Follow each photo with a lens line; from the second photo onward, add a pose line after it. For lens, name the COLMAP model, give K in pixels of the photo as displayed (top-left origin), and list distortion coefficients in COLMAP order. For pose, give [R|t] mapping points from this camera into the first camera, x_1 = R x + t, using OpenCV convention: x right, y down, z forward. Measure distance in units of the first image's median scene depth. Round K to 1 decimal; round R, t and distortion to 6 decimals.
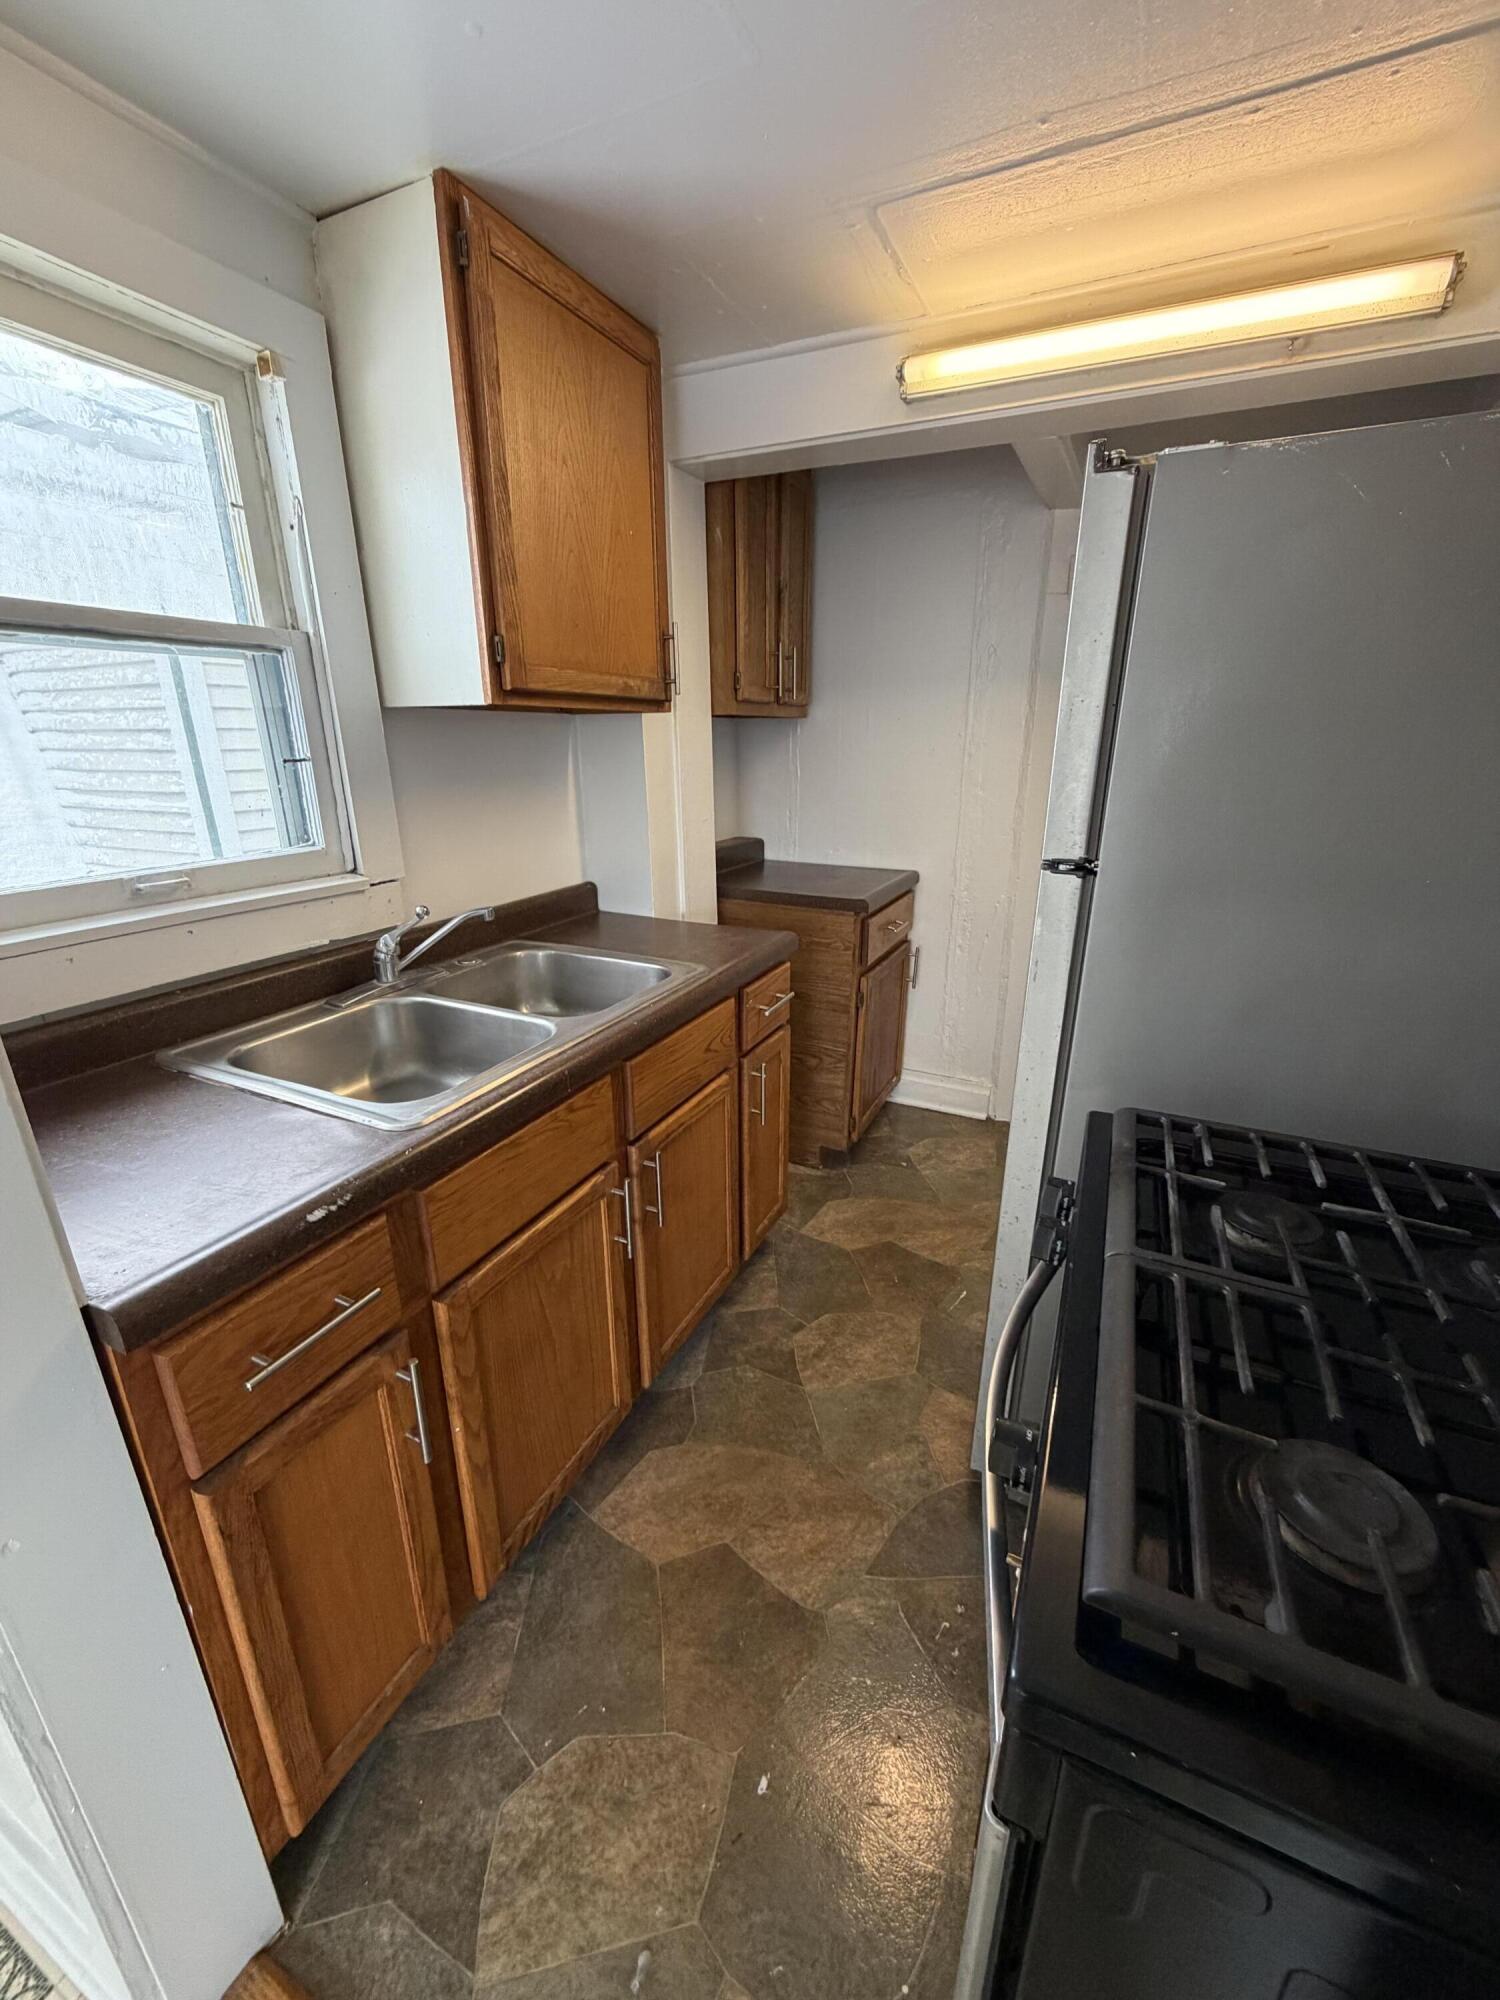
lens RADIAL K [[795.6, 0, 752.3], [0, 795.6, 1000.4], [0, 0, 1]] dist [-0.000291, -0.000127]
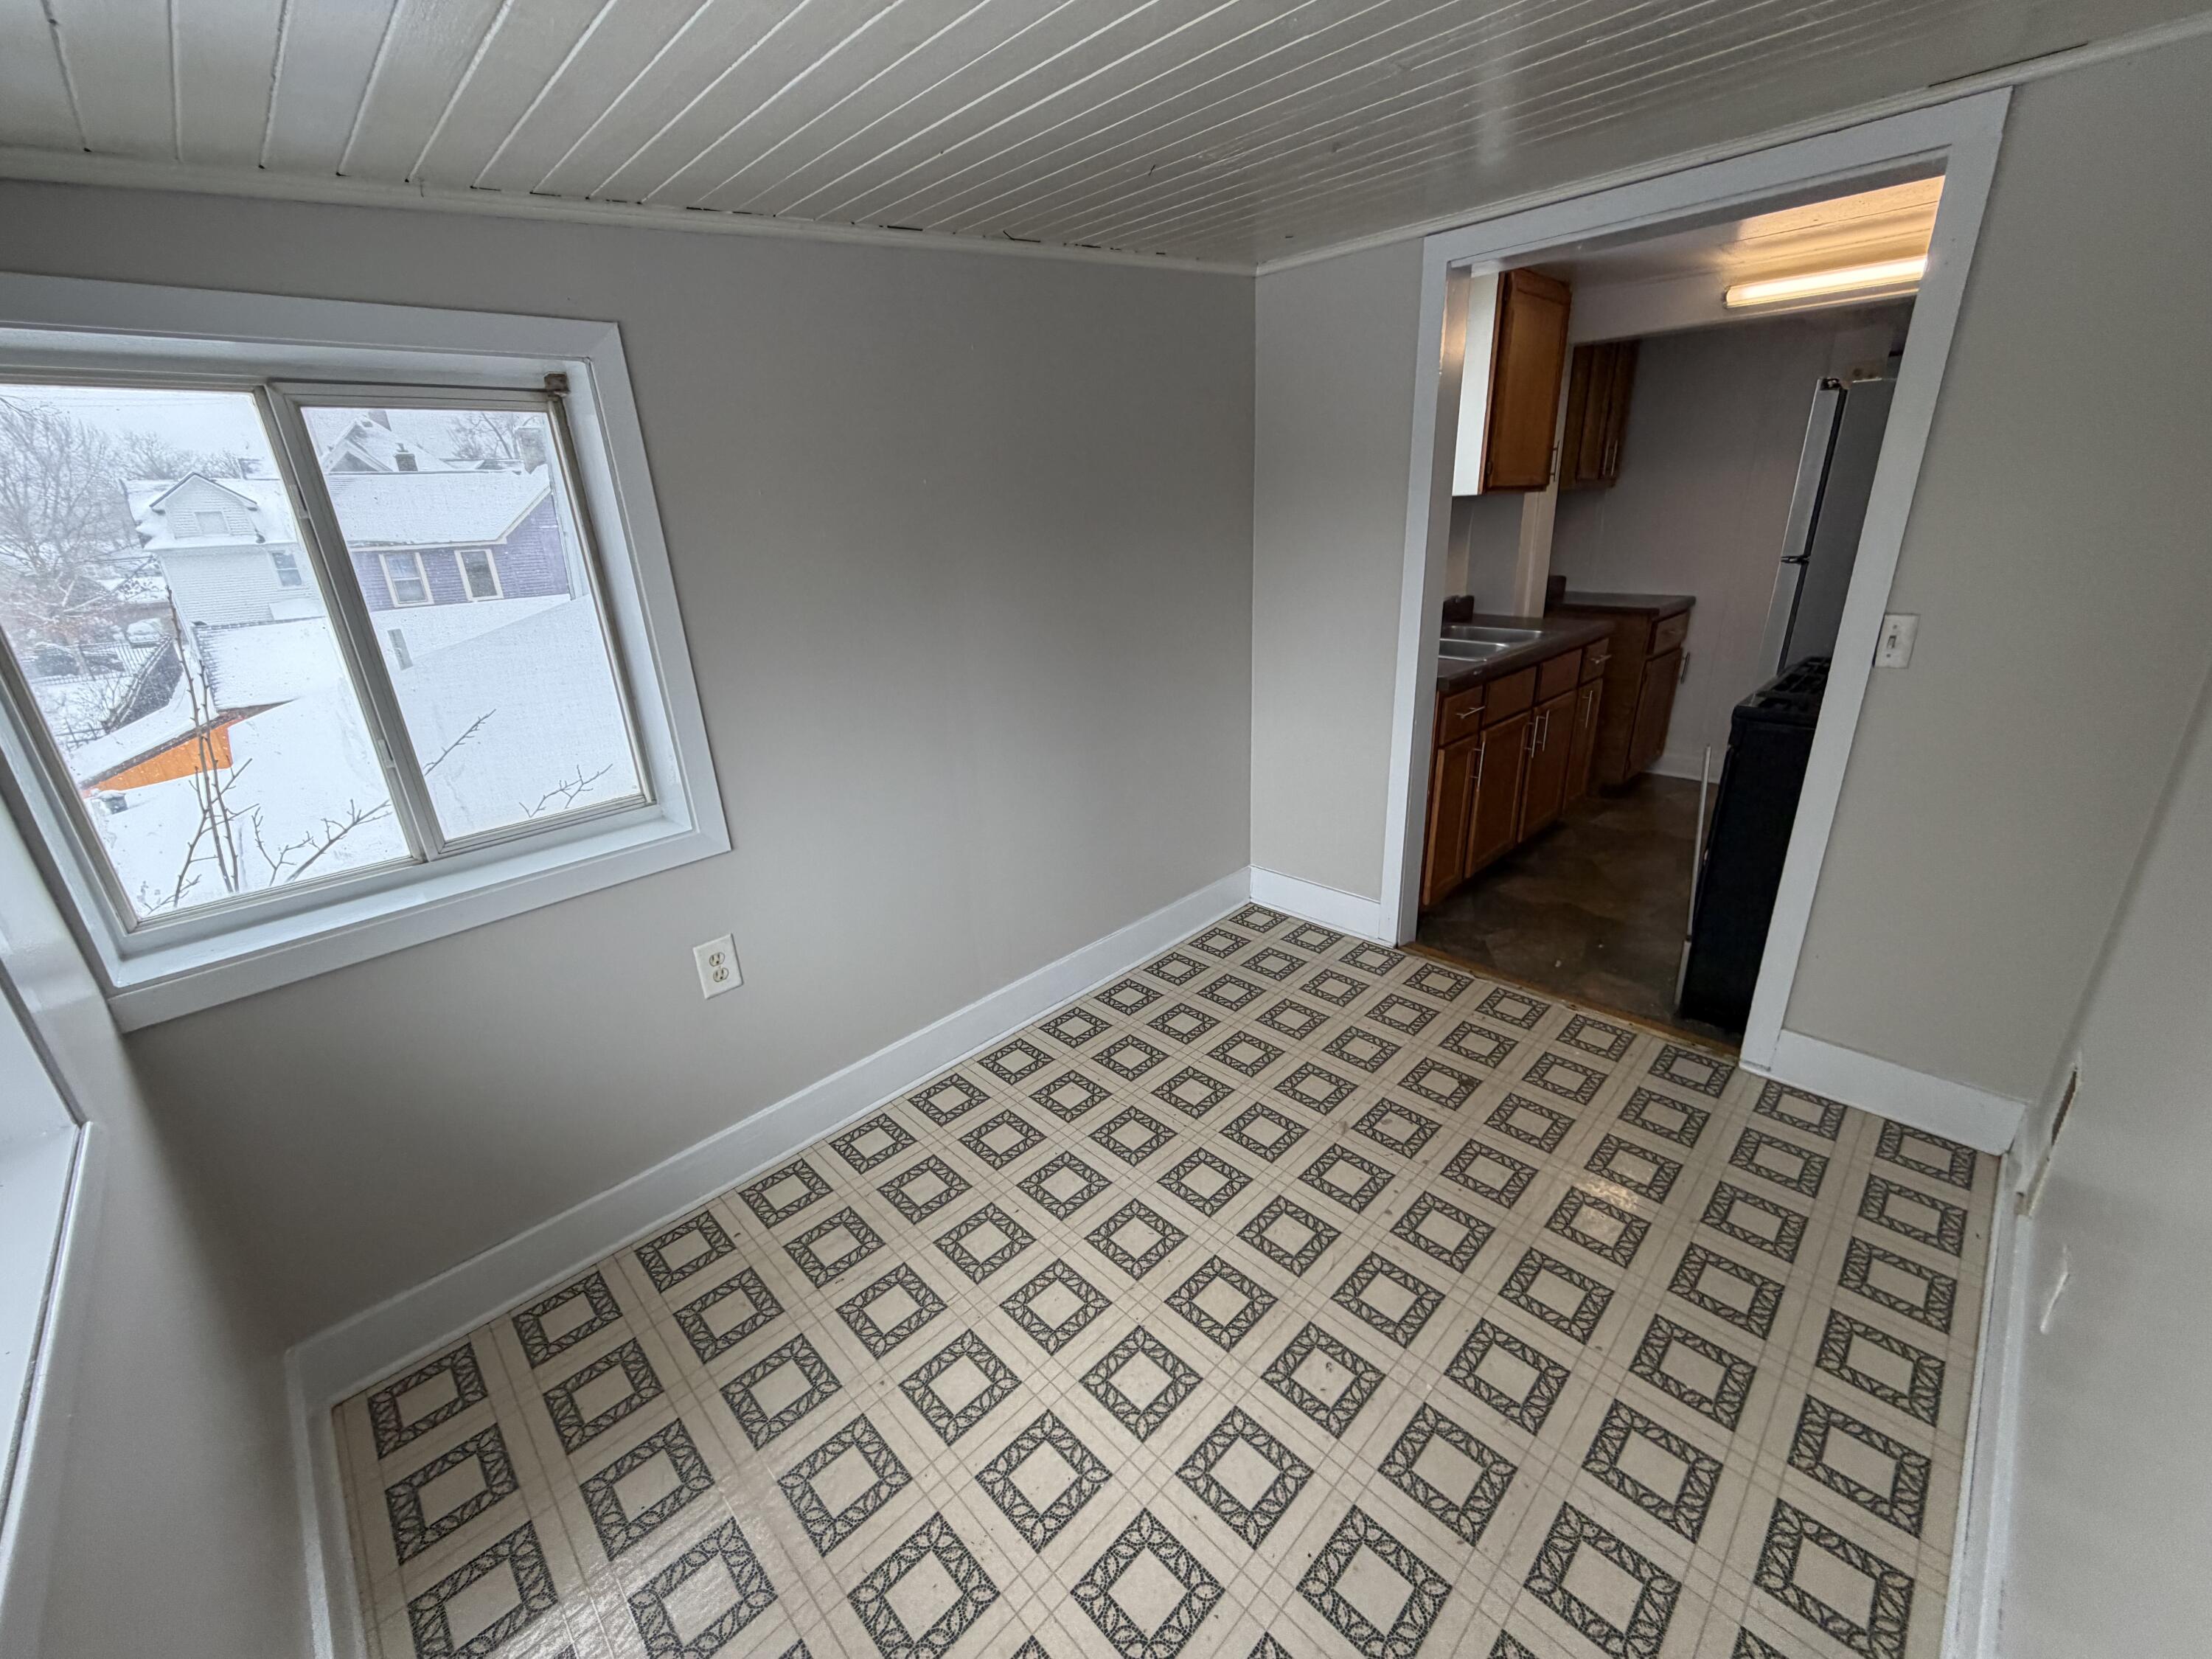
lens RADIAL K [[879.9, 0, 1098.6], [0, 879.9, 826.4], [0, 0, 1]] dist [-0.000291, -0.000127]
pose [[0.937427, 0.081023, -0.338622, -0.263649], [-0.069450, 0.996516, 0.046176, 0.294264], [0.341184, -0.019769, 0.939789, -0.982869]]
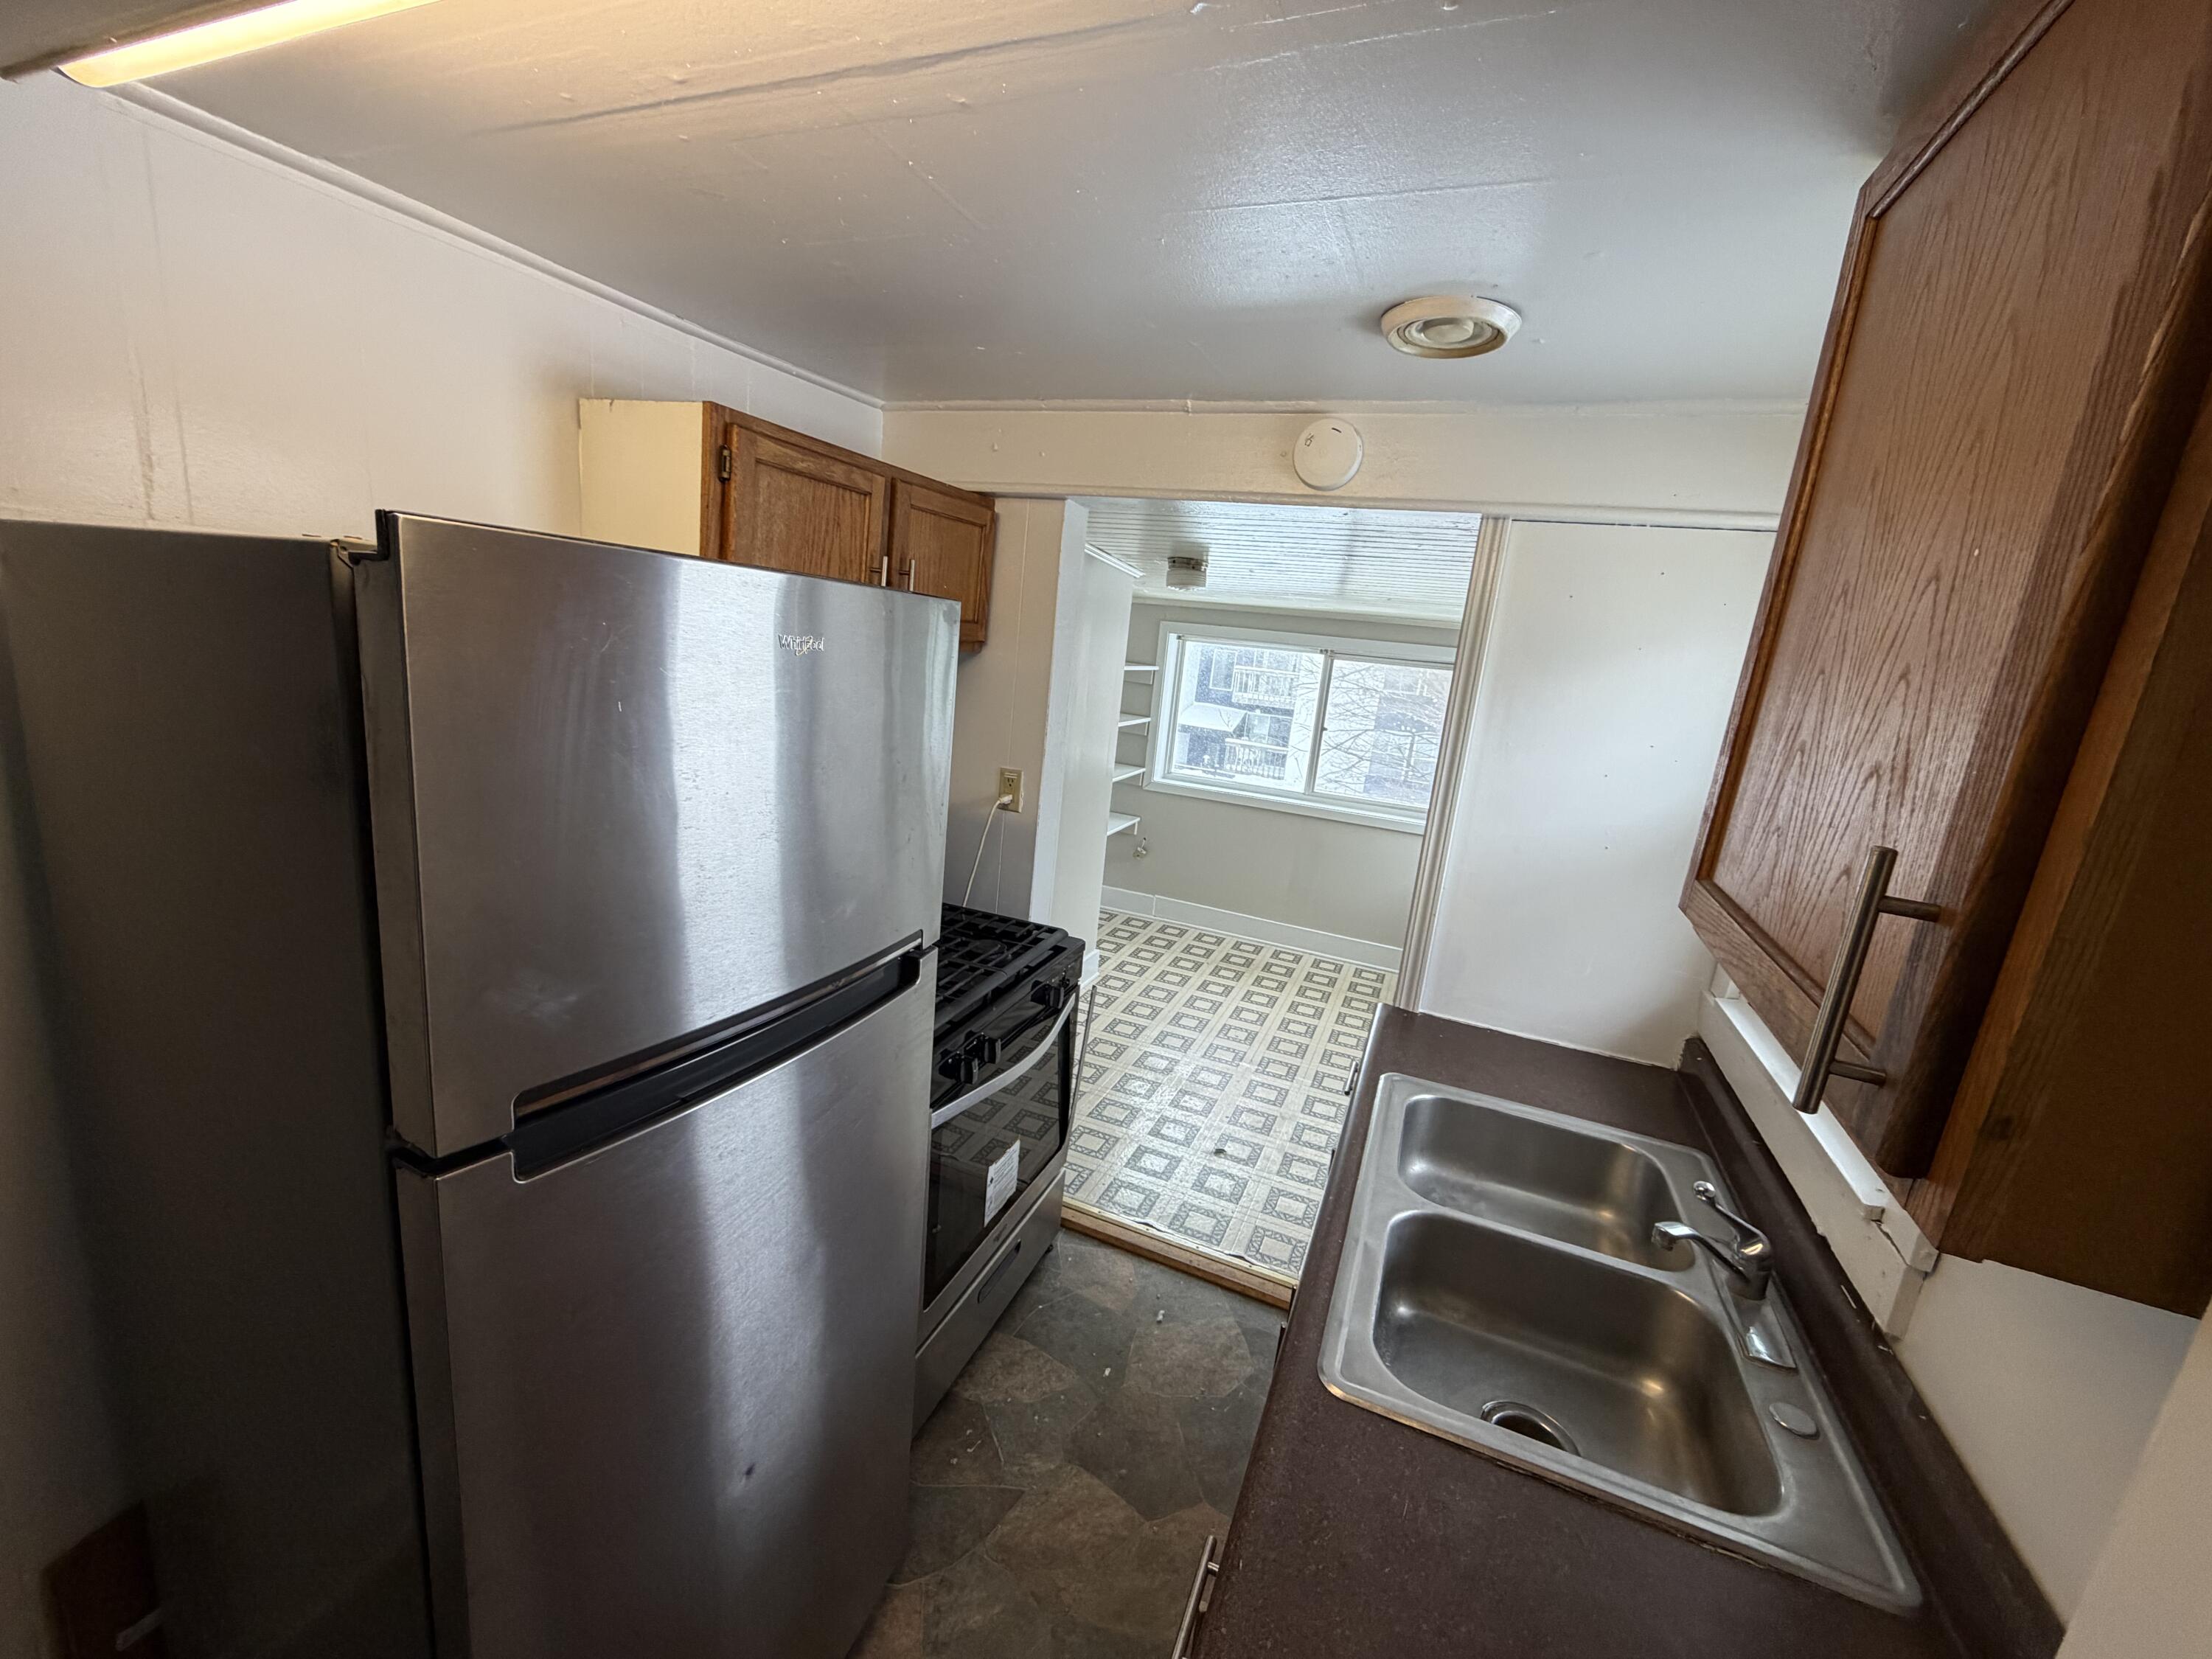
lens RADIAL K [[879.9, 0, 1103.1], [0, 879.9, 828.3], [0, 0, 1]] dist [-0.000291, -0.000127]
pose [[-0.994278, -0.080515, -0.070203, 0.121085], [-0.105384, 0.846834, 0.521312, -0.475194], [0.017477, 0.525728, -0.850473, 0.970435]]
